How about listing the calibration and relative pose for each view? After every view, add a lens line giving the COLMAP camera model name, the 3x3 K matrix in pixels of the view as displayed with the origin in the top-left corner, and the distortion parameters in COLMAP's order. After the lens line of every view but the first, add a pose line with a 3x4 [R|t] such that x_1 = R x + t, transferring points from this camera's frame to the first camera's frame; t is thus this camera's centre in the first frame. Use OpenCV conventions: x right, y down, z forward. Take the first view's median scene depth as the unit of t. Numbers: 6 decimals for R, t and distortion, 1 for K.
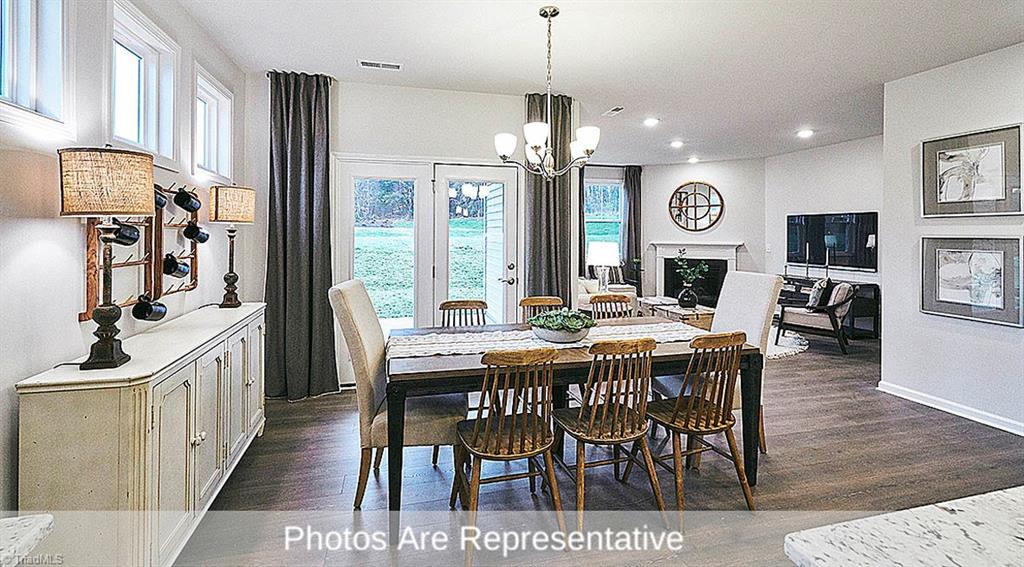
lens RADIAL K [[452.2, 0, 508.9], [0, 452.2, 233.6], [0, 0, 1]] dist [-0.000082, 0.000330]
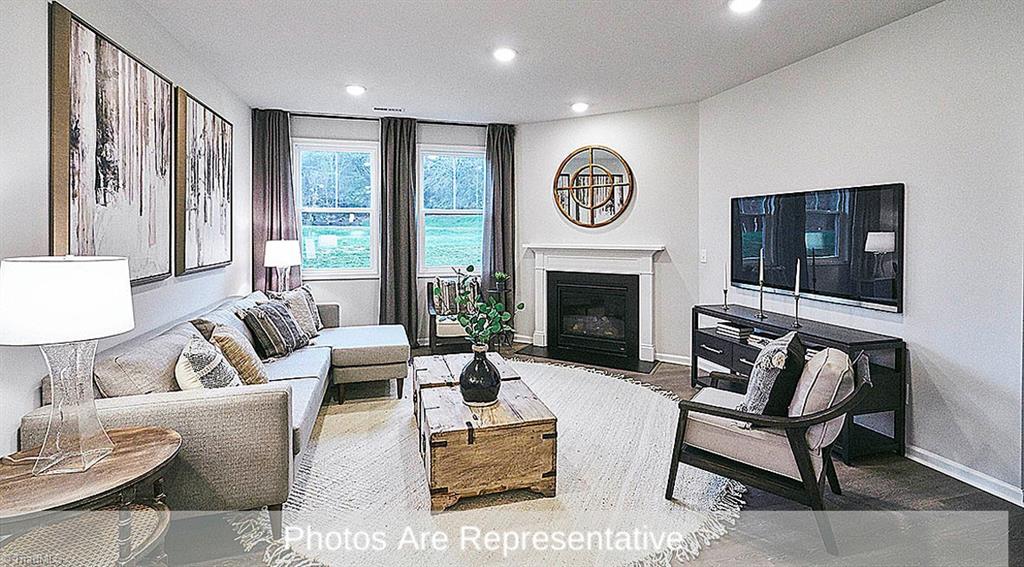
lens RADIAL K [[452.2, 0, 503.9], [0, 452.2, 237.3], [0, 0, 1]] dist [-0.000082, 0.000330]
pose [[0.999962, -0.004321, 0.007633, 0.369359], [0.004225, 0.999911, 0.012651, -0.000137], [-0.007687, -0.012619, 0.999891, 0.495226]]
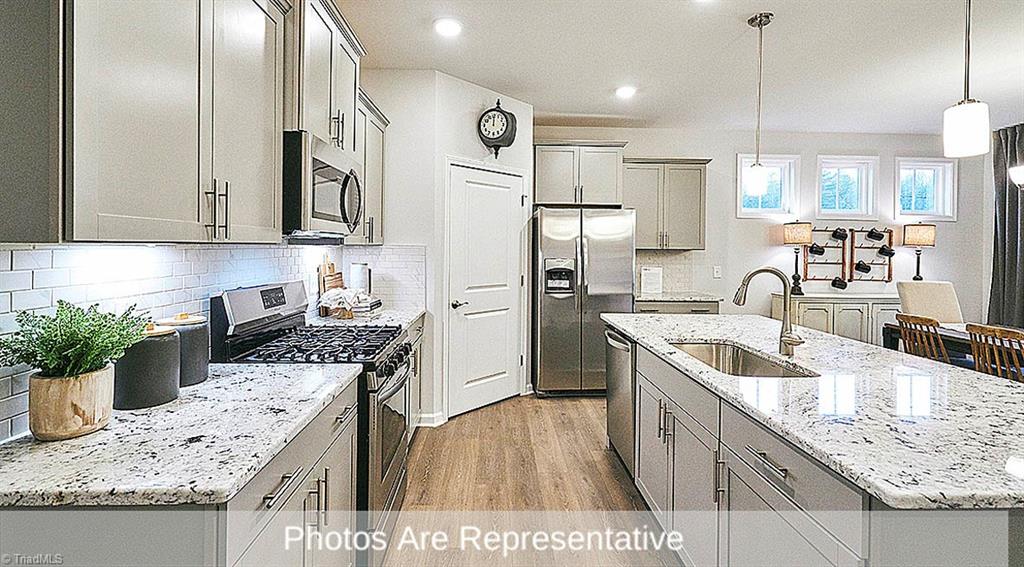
lens RADIAL K [[452.2, 0, 504.3], [0, 452.2, 248.0], [0, 0, 1]] dist [-0.000082, 0.000330]
pose [[-0.227066, -0.002067, -0.973877, 0.602458], [-0.016271, 0.999866, 0.001672, 0.002968], [0.973743, 0.016226, -0.227069, -0.049473]]
